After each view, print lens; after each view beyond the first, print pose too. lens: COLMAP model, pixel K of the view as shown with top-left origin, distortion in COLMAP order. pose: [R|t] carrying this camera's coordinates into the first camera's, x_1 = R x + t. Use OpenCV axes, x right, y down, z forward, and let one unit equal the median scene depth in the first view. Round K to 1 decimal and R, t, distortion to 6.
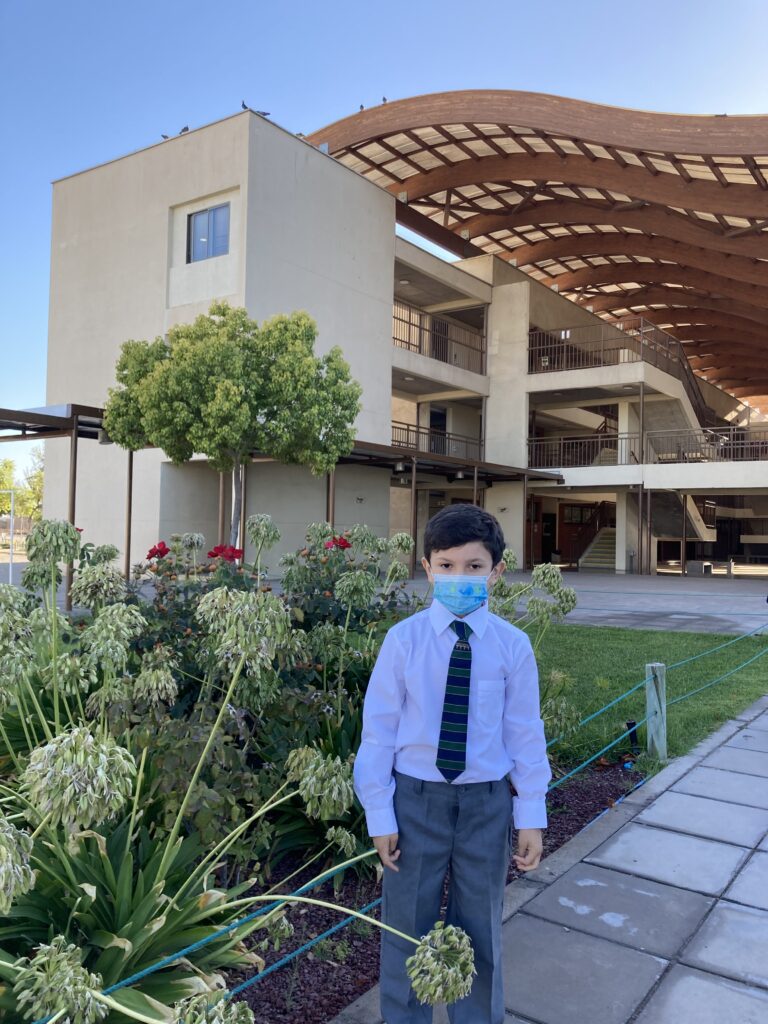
lens RADIAL K [[886.4, 0, 382.1], [0, 886.4, 496.7], [0, 0, 1]] dist [0.004796, -0.018053]
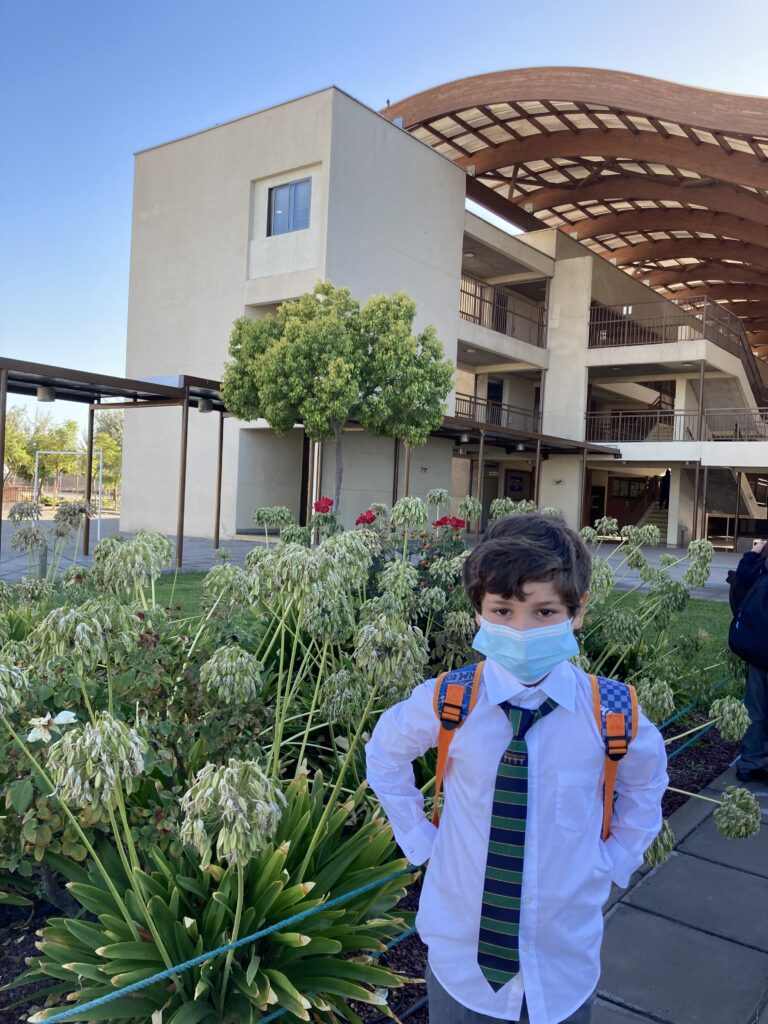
lens RADIAL K [[901.6, 0, 346.4], [0, 901.6, 508.9], [0, 0, 1]] dist [-0.017486, 0.010313]
pose [[0.998456, 0.029263, -0.047207, -0.064654], [-0.026661, 0.998139, 0.054838, -0.005484], [0.048724, -0.053494, 0.997379, -0.056312]]
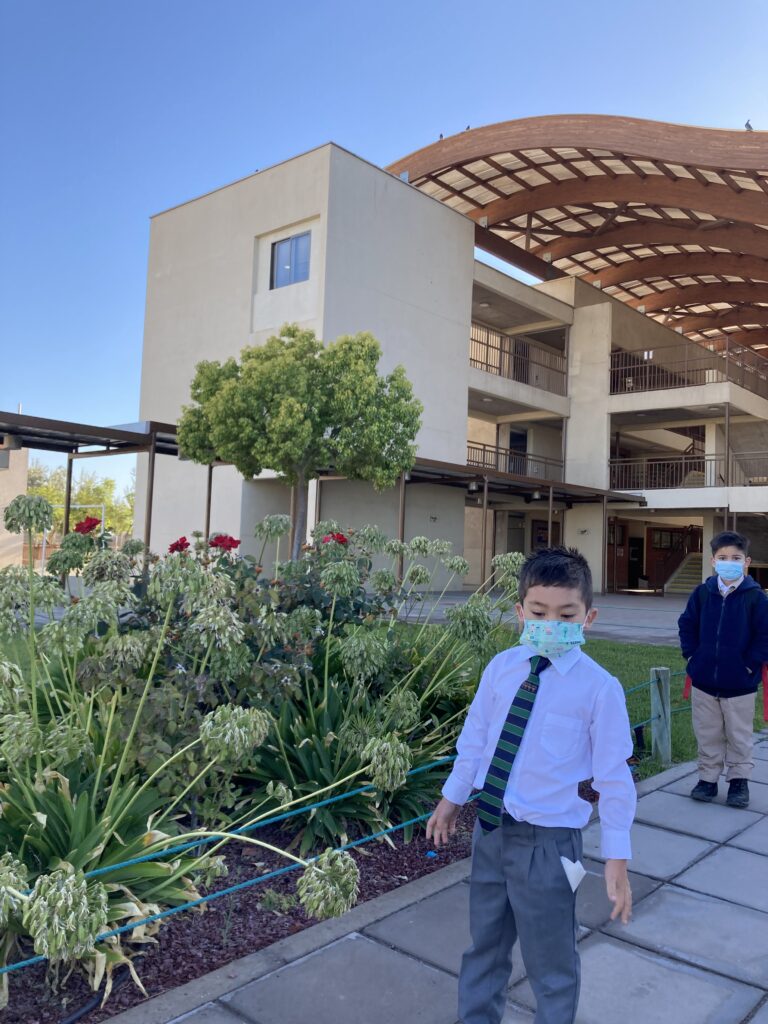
lens RADIAL K [[886.4, 0, 382.1], [0, 886.4, 496.7], [0, 0, 1]] dist [0.004796, -0.018053]
pose [[0.992928, 0.010238, -0.118275, 0.034624], [-0.013781, 0.999479, -0.029176, 0.008653], [0.117915, 0.030599, 0.992552, -0.013373]]
